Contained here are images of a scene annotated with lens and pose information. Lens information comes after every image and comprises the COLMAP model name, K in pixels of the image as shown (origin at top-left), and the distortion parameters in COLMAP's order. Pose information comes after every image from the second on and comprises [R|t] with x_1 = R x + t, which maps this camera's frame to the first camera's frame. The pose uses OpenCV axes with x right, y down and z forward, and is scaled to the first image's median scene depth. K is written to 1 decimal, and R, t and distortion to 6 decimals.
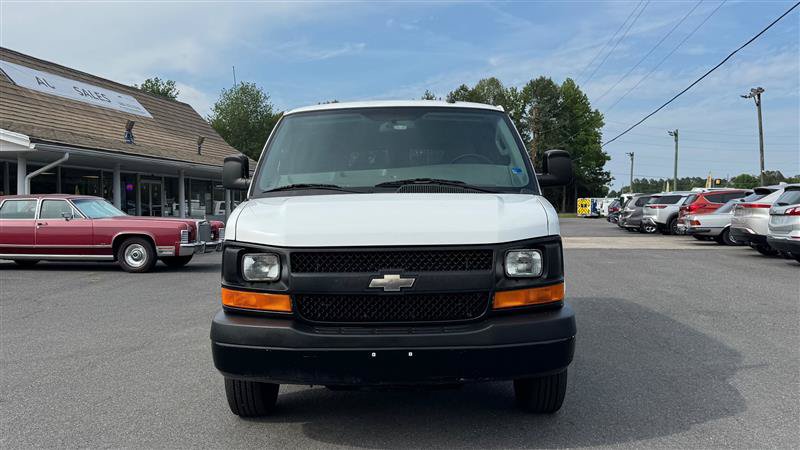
lens RADIAL K [[774.5, 0, 400.0], [0, 774.5, 225.0], [0, 0, 1]] dist [0.182168, -0.404755]
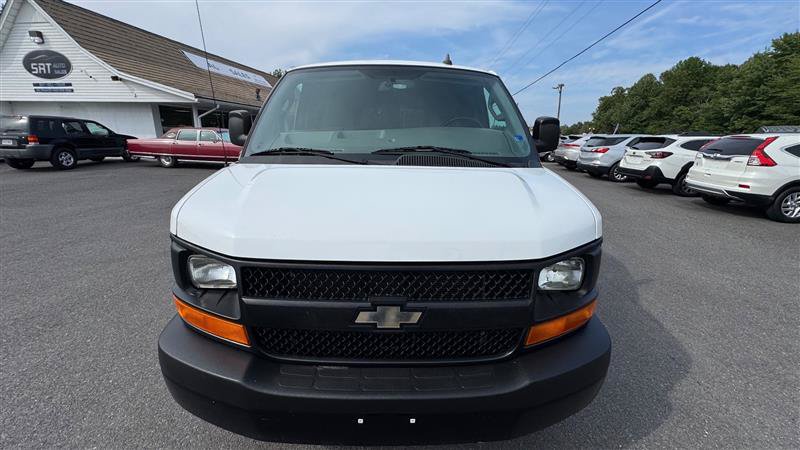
lens RADIAL K [[321.3, 0, 401.8], [0, 321.3, 226.2], [0, 0, 1]] dist [-0.004454, 0.000218]
pose [[0.999039, 0.022384, 0.037695, -0.003048], [-0.031216, 0.966922, 0.253154, -0.021185], [-0.030782, -0.254087, 0.966691, 0.205713]]
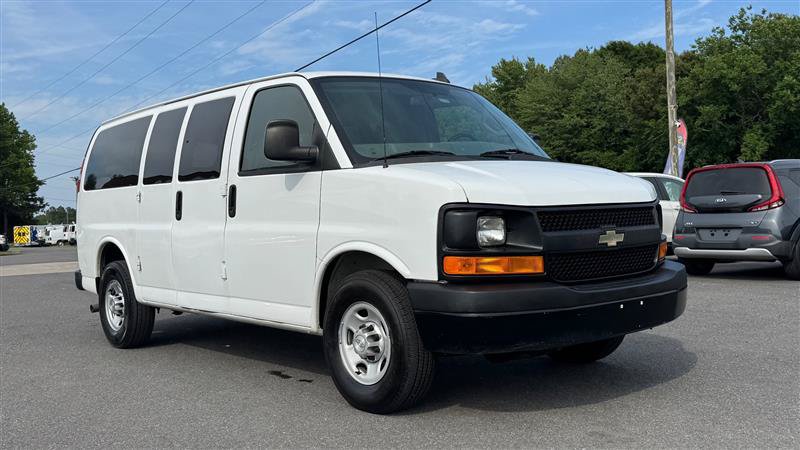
lens RADIAL K [[774.5, 0, 400.0], [0, 774.5, 225.0], [0, 0, 1]] dist [0.182168, -0.404755]
pose [[0.746764, -0.023551, 0.664672, -0.255079], [0.048342, 0.998651, -0.018929, 0.017380], [-0.663330, 0.046267, 0.746895, 0.112435]]
